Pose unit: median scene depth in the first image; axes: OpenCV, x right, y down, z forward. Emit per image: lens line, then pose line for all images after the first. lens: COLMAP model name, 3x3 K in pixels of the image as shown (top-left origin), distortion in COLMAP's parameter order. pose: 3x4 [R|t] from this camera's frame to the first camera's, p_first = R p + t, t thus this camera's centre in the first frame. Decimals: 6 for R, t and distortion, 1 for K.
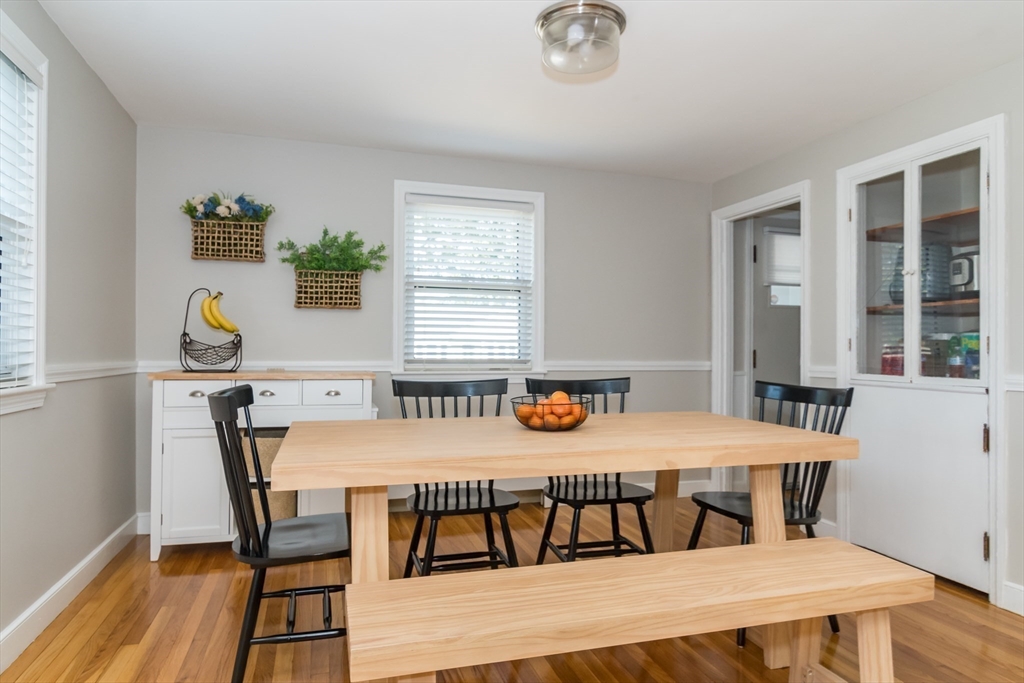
lens RADIAL K [[616.6, 0, 513.2], [0, 616.6, 343.9], [0, 0, 1]] dist [-0.000366, -0.000924]
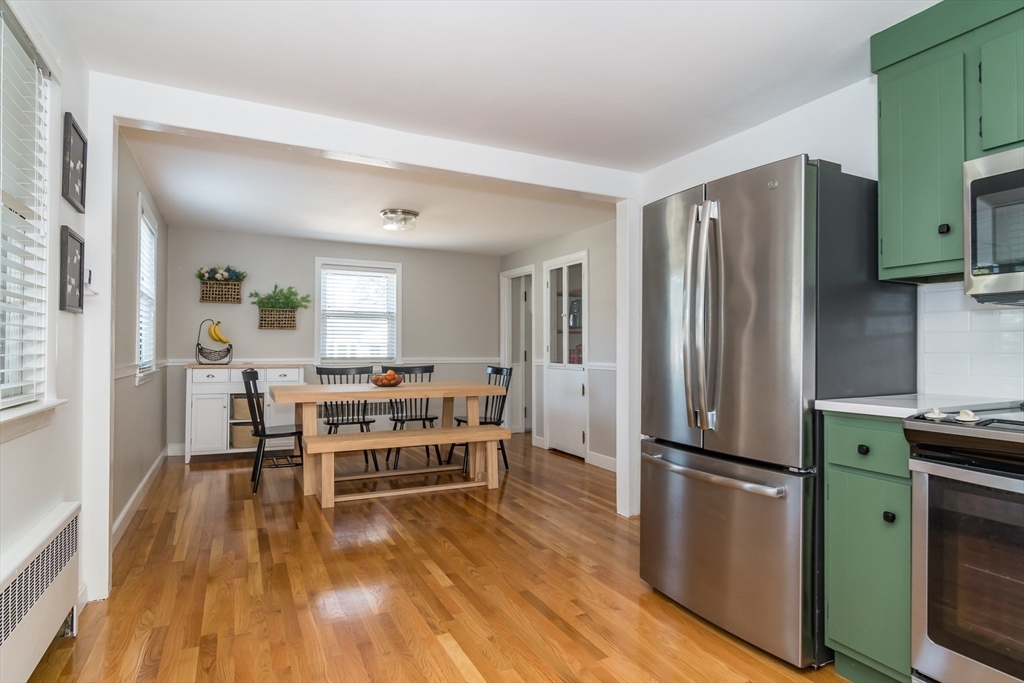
lens RADIAL K [[558.3, 0, 485.5], [0, 558.3, 342.5], [0, 0, 1]] dist [-0.002304, -0.000003]
pose [[0.993103, -0.001529, 0.117234, 0.119010], [0.002014, 0.999990, -0.004021, -0.012010], [-0.117227, 0.004230, 0.993096, -0.736063]]
